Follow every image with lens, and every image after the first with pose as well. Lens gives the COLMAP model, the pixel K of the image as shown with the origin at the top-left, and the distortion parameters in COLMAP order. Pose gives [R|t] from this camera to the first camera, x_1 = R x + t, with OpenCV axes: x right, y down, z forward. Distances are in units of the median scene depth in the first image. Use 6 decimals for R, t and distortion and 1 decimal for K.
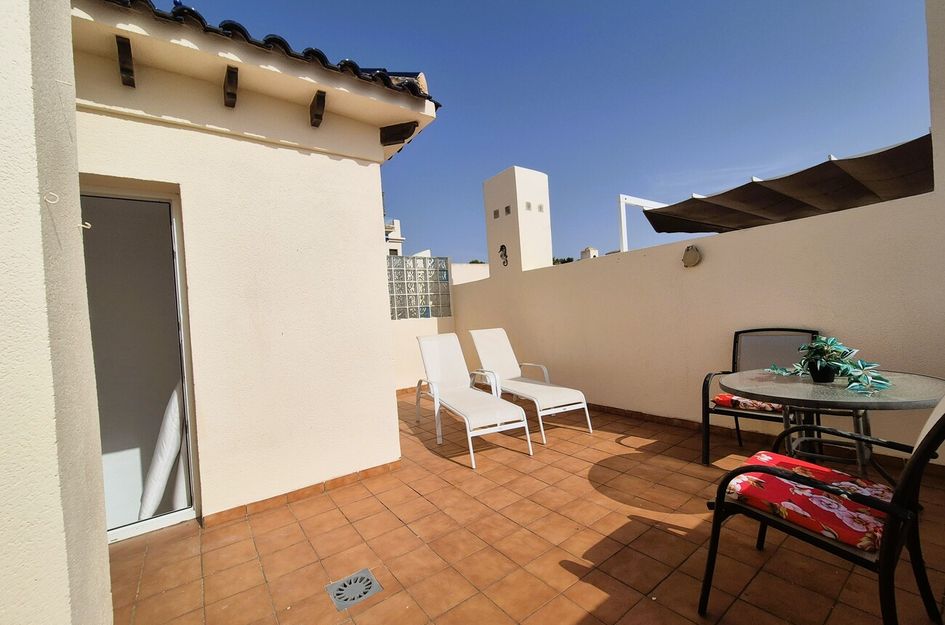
lens RADIAL K [[391.8, 0, 475.2], [0, 391.8, 313.0], [0, 0, 1]] dist [0.004033, 0.000323]
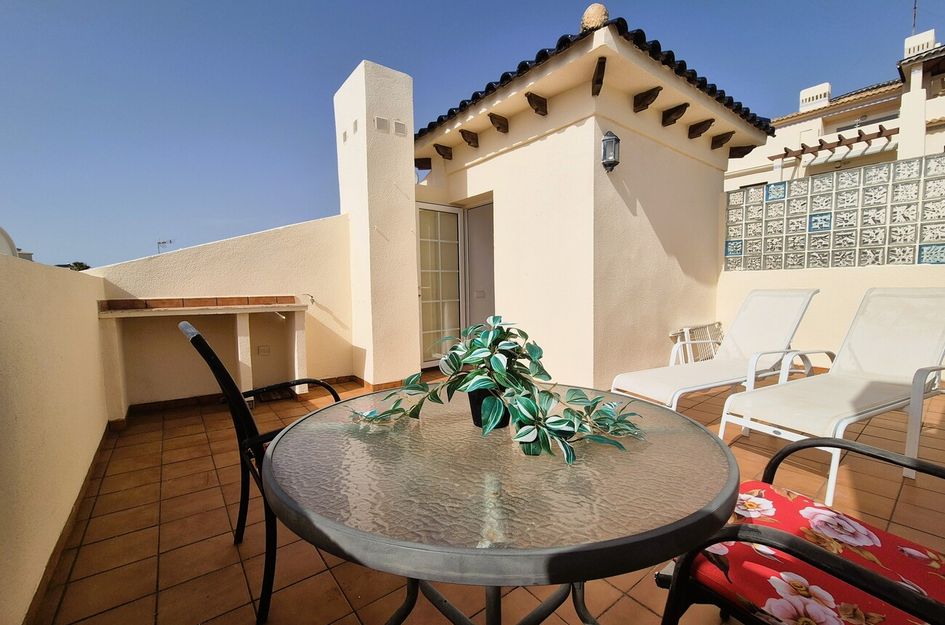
lens RADIAL K [[391.8, 0, 471.4], [0, 391.8, 318.0], [0, 0, 1]] dist [0.004033, 0.000323]
pose [[0.043838, 0.146528, -0.988235, 1.196668], [0.023541, 0.988759, 0.147650, -0.007016], [0.998761, -0.029737, 0.039896, 0.841448]]
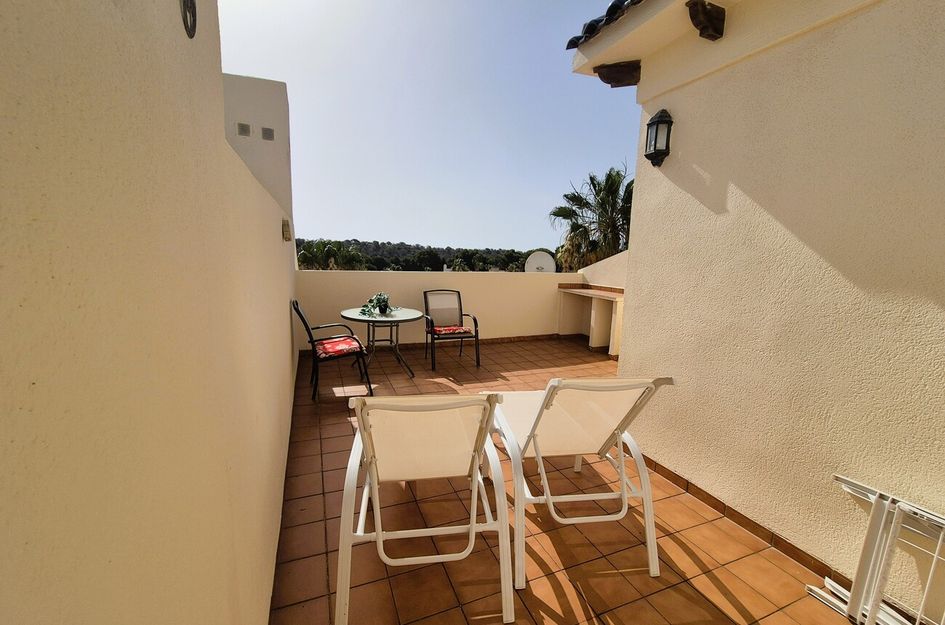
lens RADIAL K [[391.8, 0, 473.9], [0, 391.8, 316.6], [0, 0, 1]] dist [0.004033, 0.000323]
pose [[-0.972648, 0.007530, 0.232160, -0.112823], [0.038878, 0.990653, 0.130749, -0.069360], [-0.229005, 0.136199, -0.963850, 2.730378]]
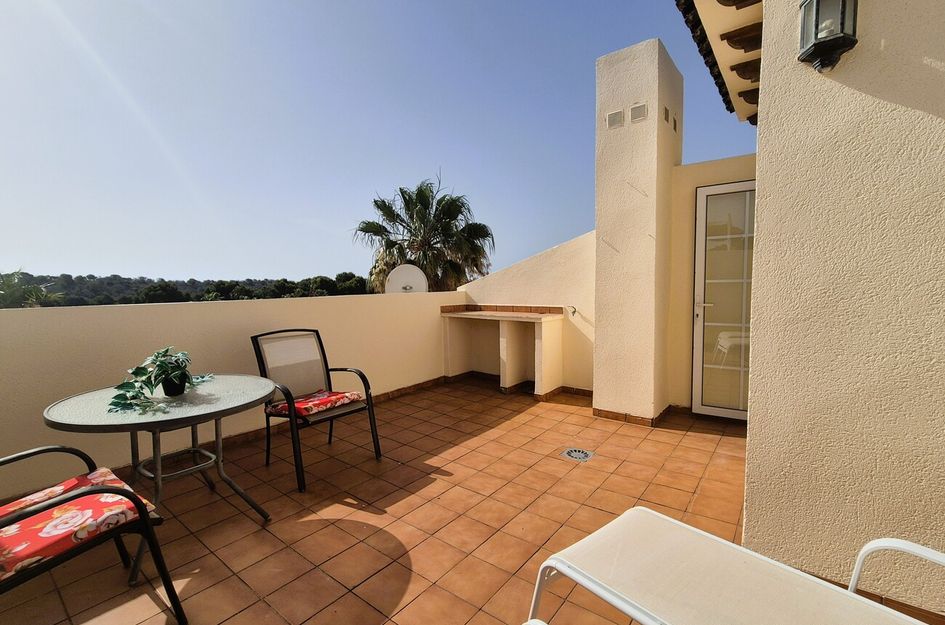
lens RADIAL K [[426.4, 0, 477.2], [0, 426.4, 315.3], [0, 0, 1]] dist [0.004375, 0.001372]
pose [[-0.954663, 0.108867, -0.277069, 0.403267], [0.087931, 0.992326, 0.086937, -0.043195], [0.284407, 0.058633, -0.956909, 2.001402]]
